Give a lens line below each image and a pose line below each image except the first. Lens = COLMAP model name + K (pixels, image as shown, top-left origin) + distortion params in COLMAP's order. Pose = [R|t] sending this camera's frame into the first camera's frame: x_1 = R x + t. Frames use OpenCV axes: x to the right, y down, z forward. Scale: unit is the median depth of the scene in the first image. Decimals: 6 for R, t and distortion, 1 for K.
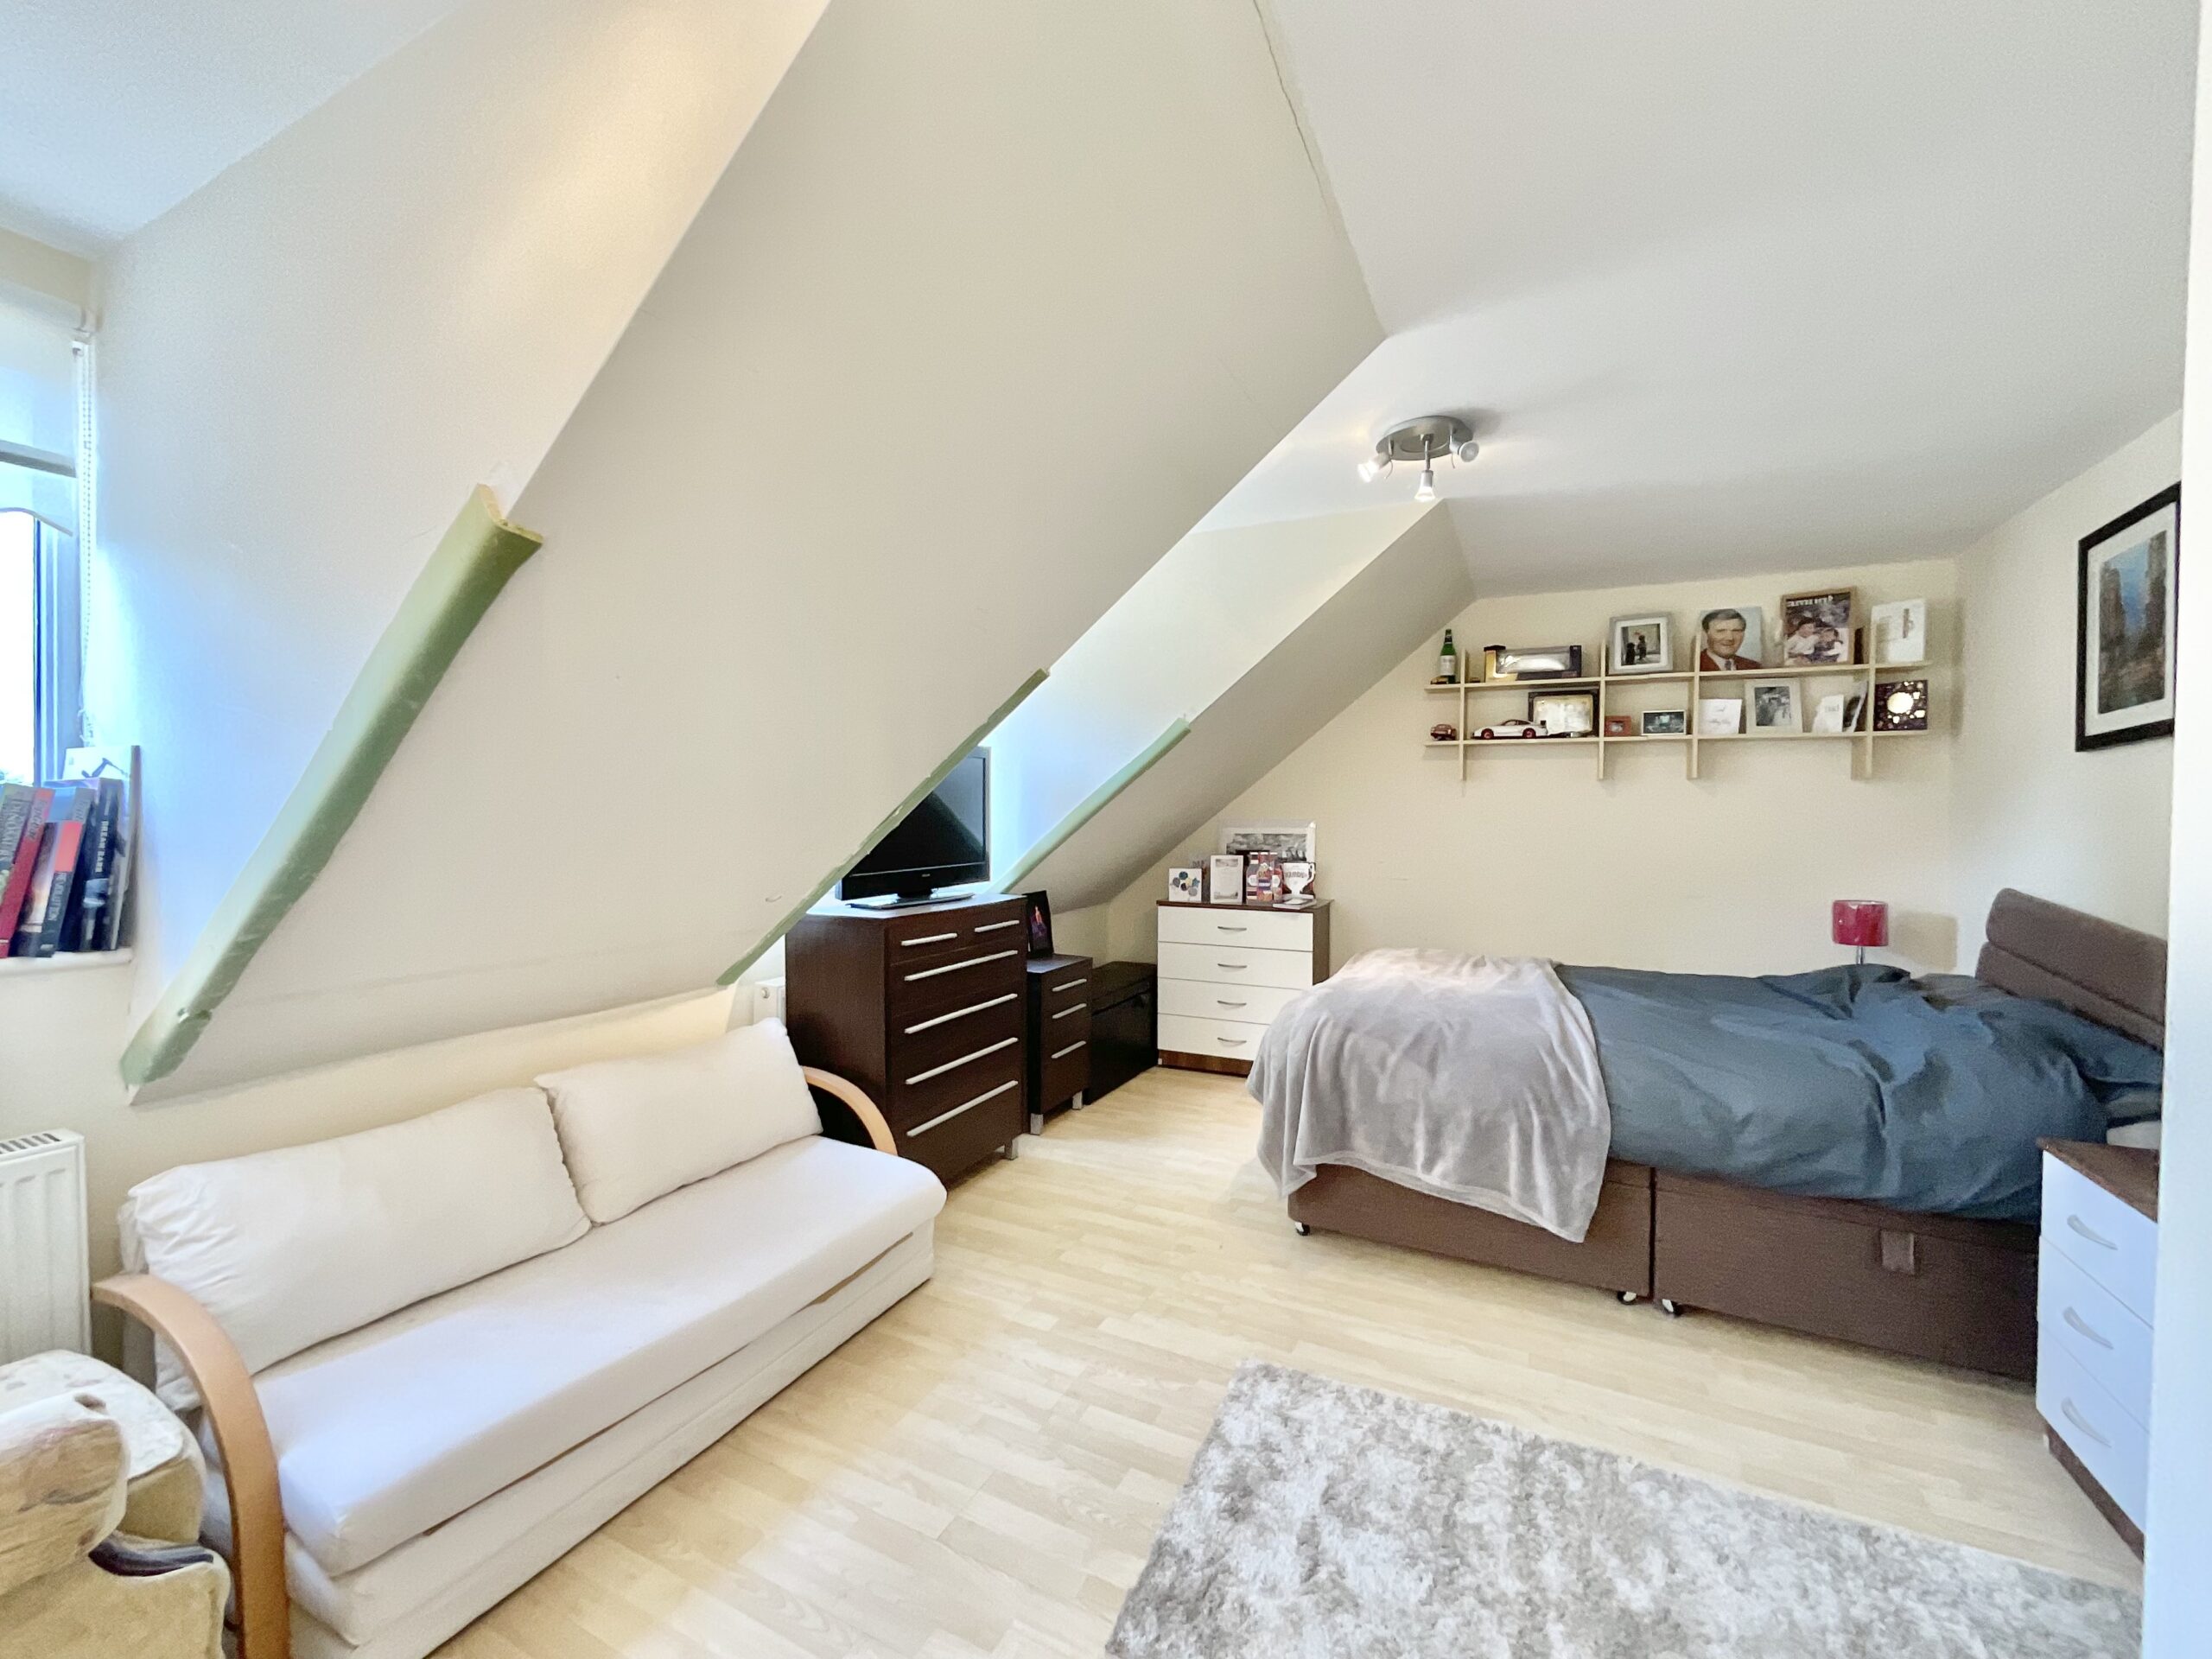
lens RADIAL K [[901.2, 0, 1106.0], [0, 901.2, 829.5], [0, 0, 1]] dist [0.000286, -0.000221]
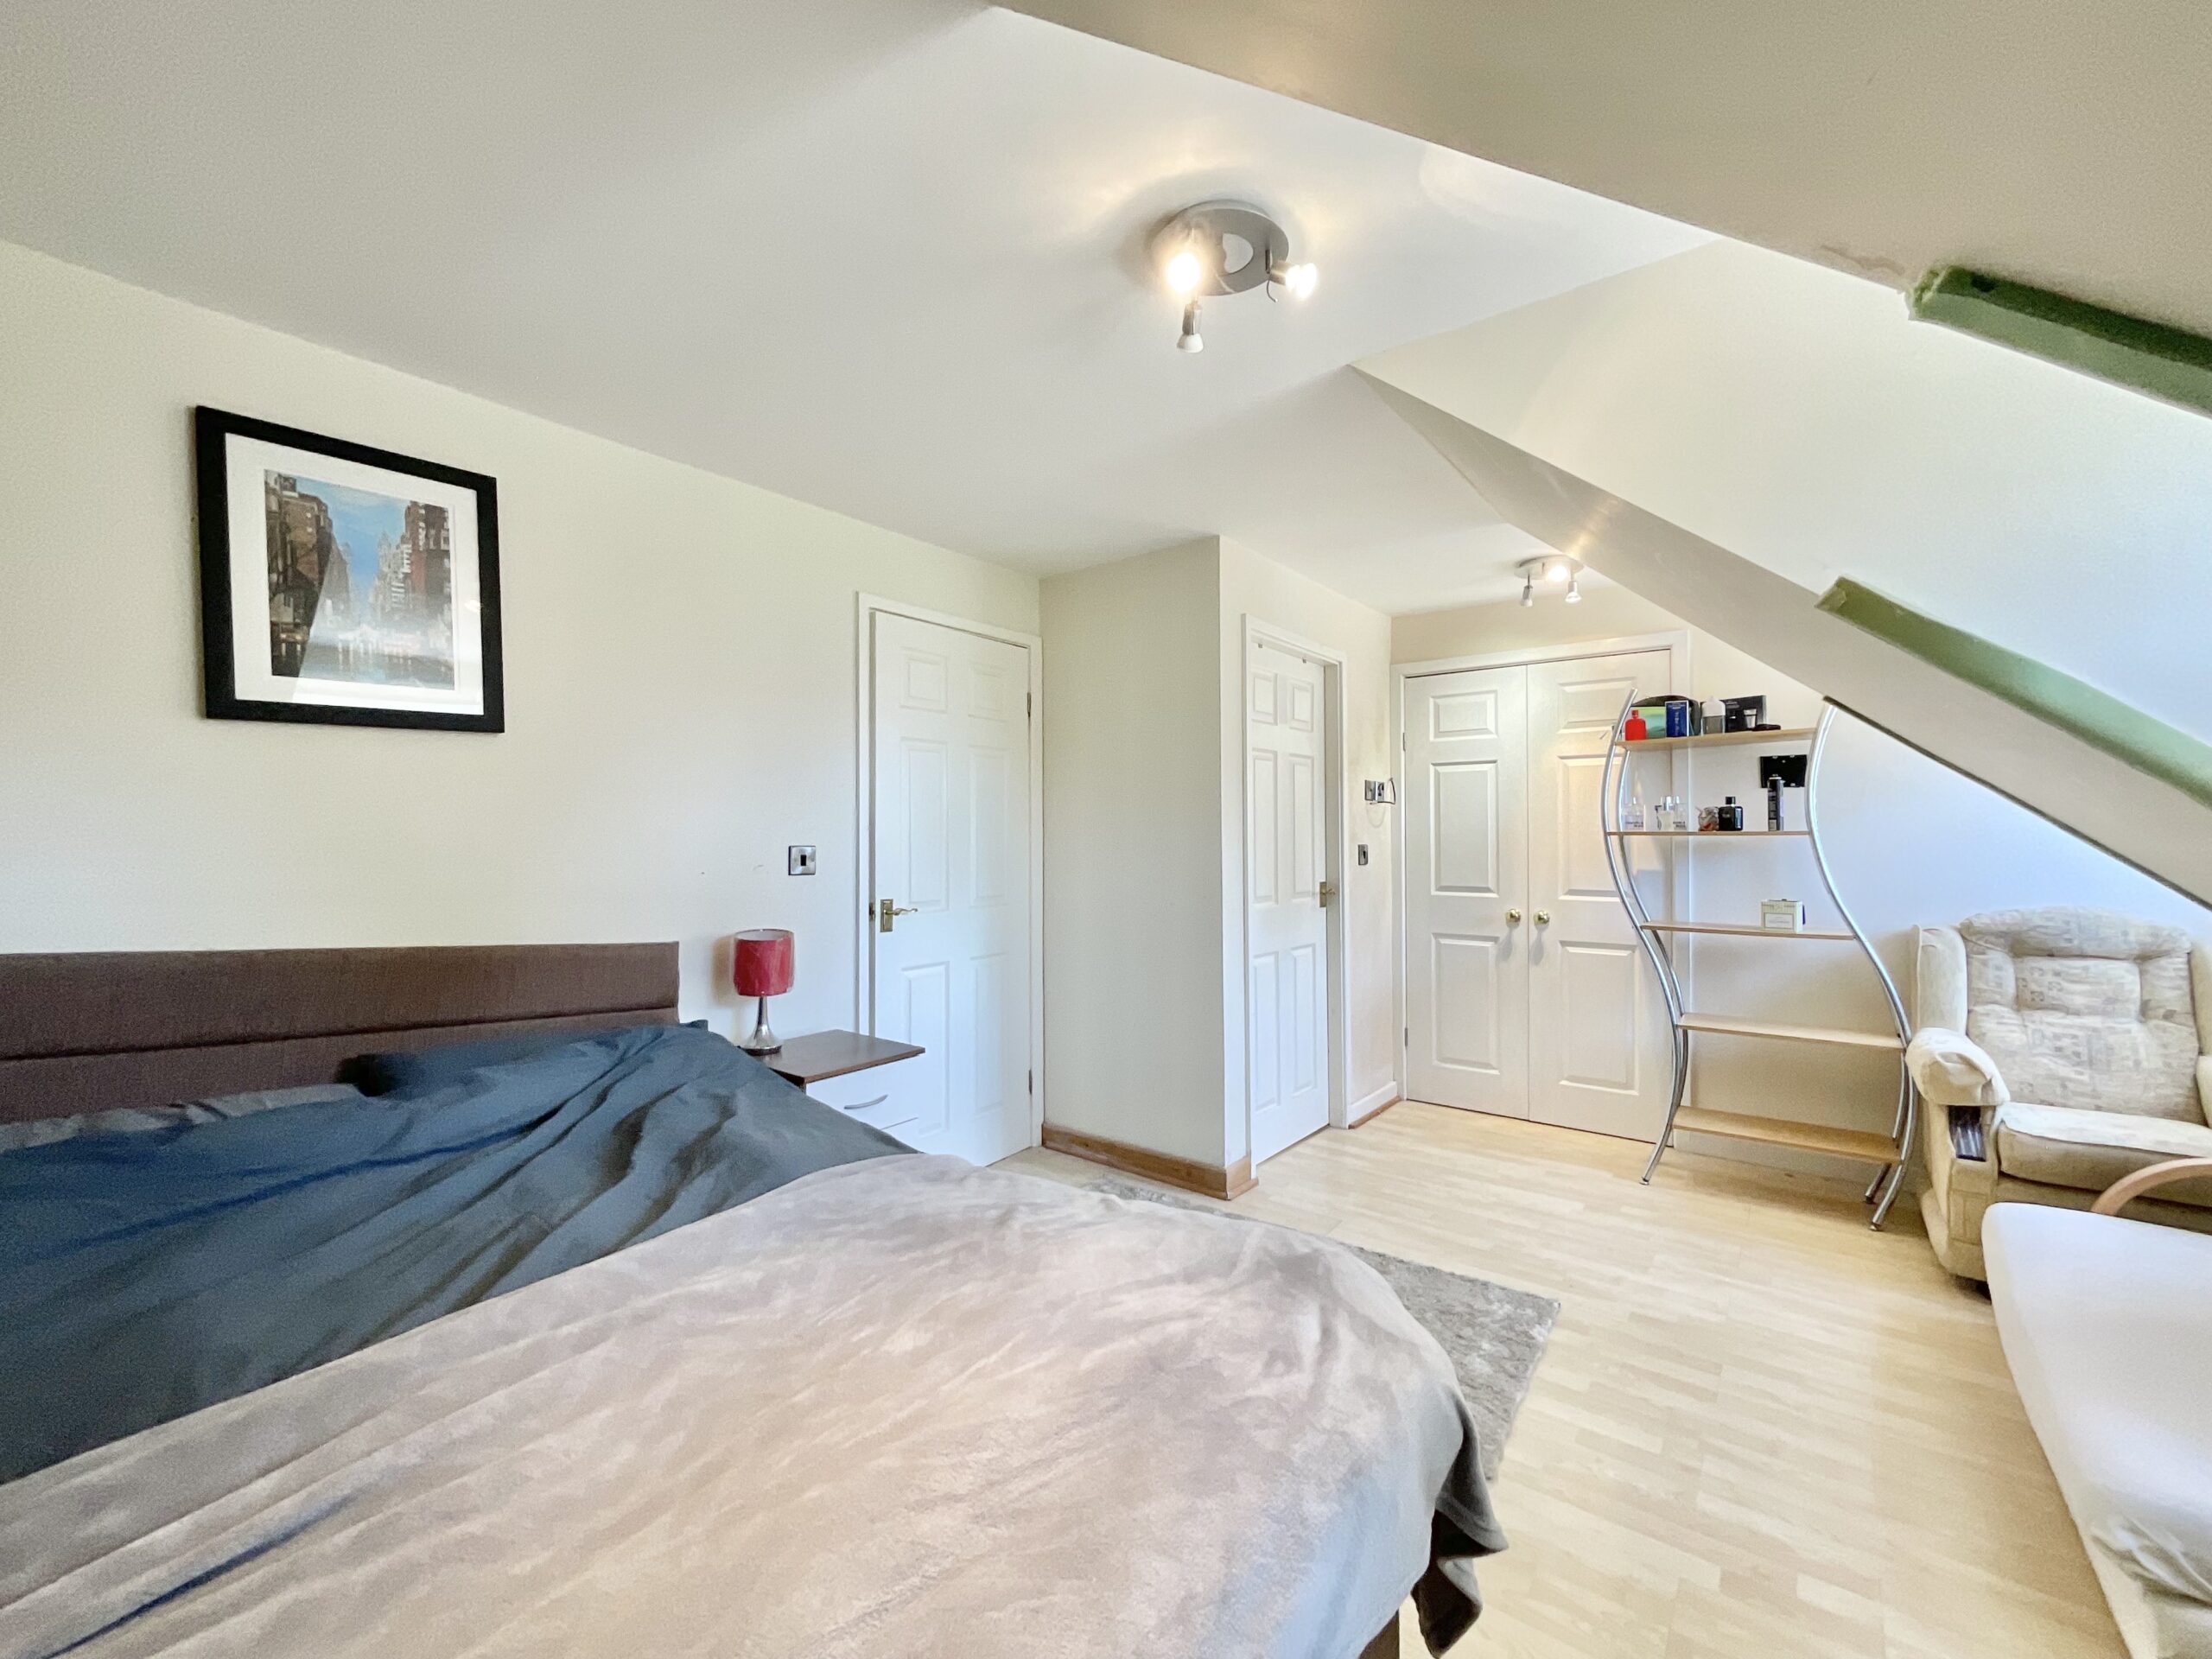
lens RADIAL K [[901.2, 0, 1106.0], [0, 901.2, 829.5], [0, 0, 1]] dist [0.000286, -0.000221]
pose [[-0.981212, -0.001082, 0.192929, 0.321346], [0.003073, 0.999770, 0.021236, -0.015964], [-0.192908, 0.021429, -0.980983, 1.791552]]
